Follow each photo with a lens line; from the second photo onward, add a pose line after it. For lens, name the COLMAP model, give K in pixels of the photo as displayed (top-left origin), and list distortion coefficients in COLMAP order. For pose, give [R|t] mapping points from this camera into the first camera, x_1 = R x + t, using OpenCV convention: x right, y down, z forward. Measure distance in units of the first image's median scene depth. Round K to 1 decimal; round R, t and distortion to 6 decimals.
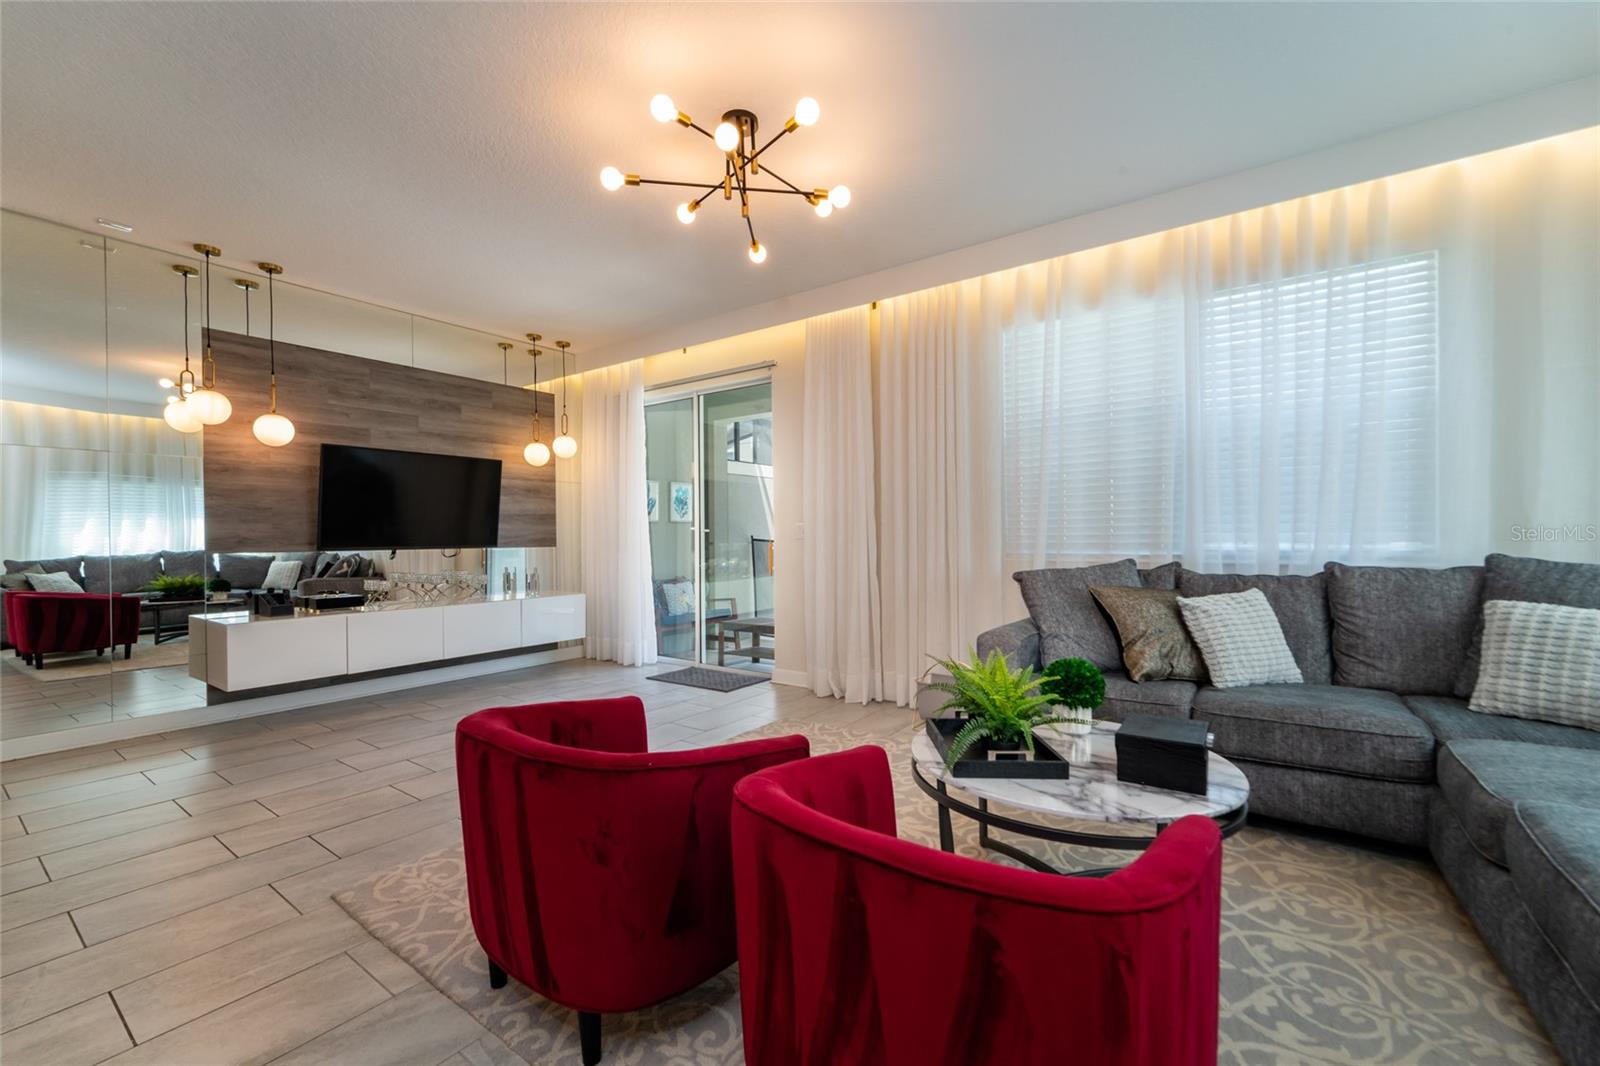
lens RADIAL K [[649.2, 0, 801.5], [0, 649.2, 538.0], [0, 0, 1]] dist [0.000104, -0.000238]
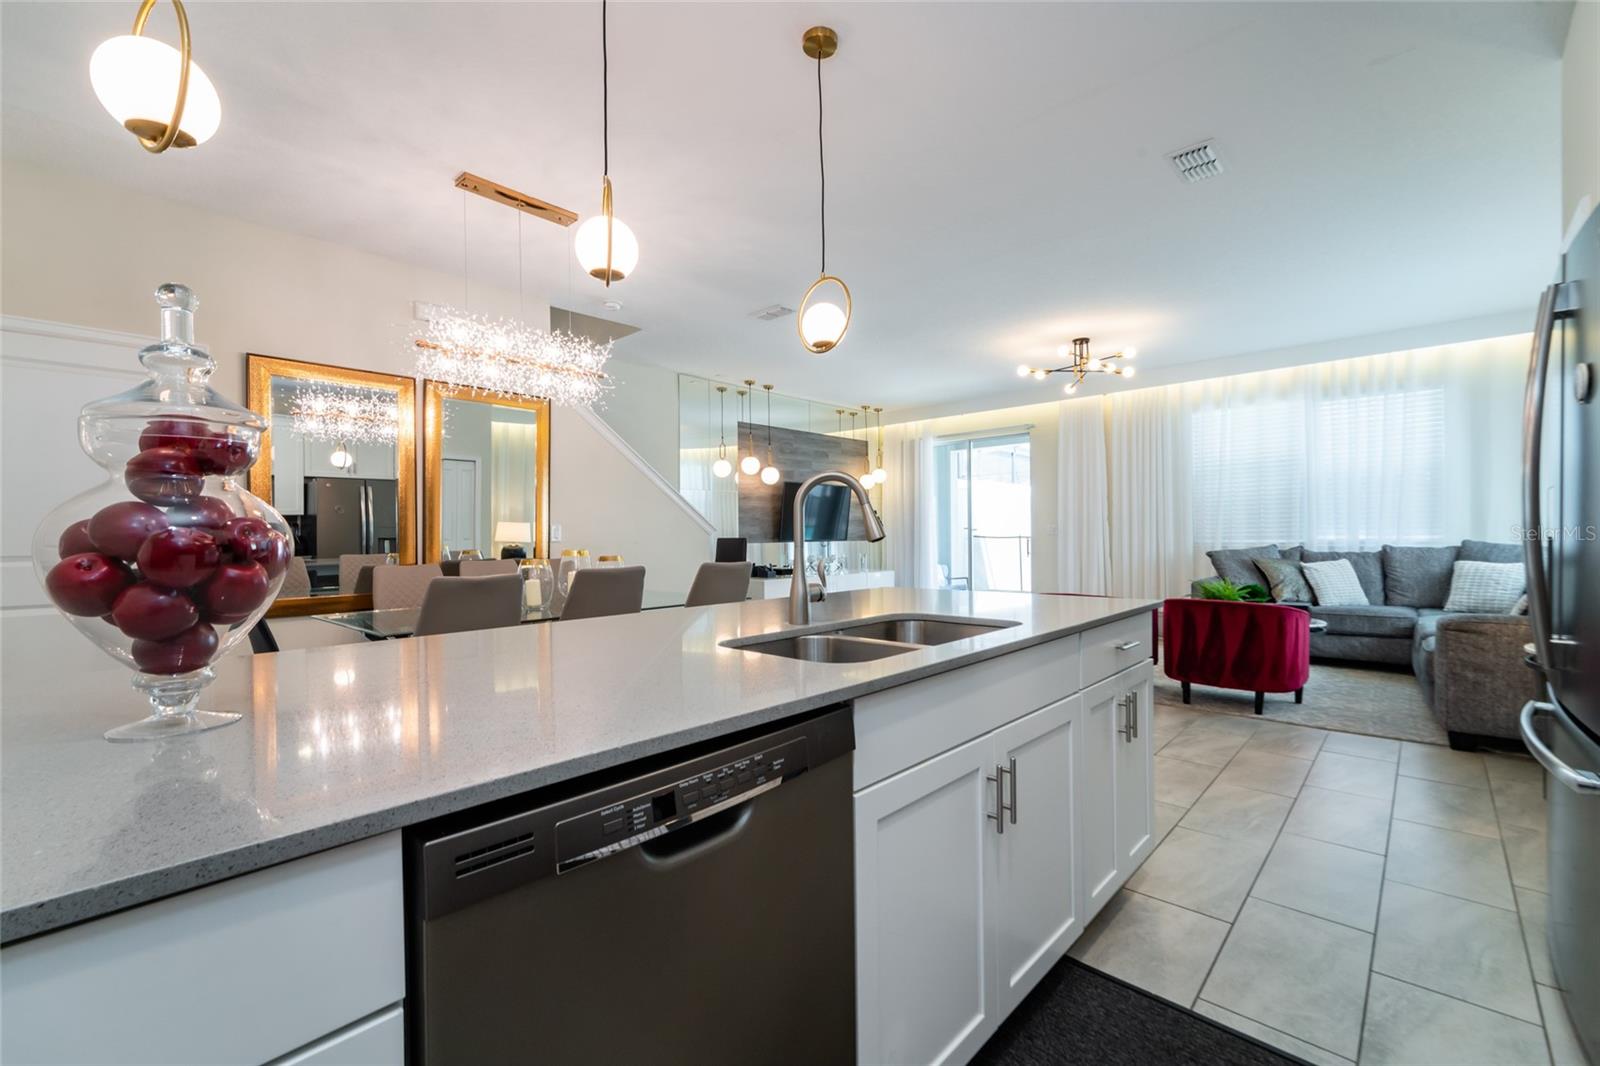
lens RADIAL K [[688.9, 0, 800.0], [0, 688.9, 533.0], [0, 0, 1]] dist [-0.004012, -0.000340]
pose [[0.992585, -0.003396, -0.121502, -0.640457], [0.002745, 0.999981, -0.005523, 0.007901], [0.121519, 0.005148, 0.992576, -1.189074]]
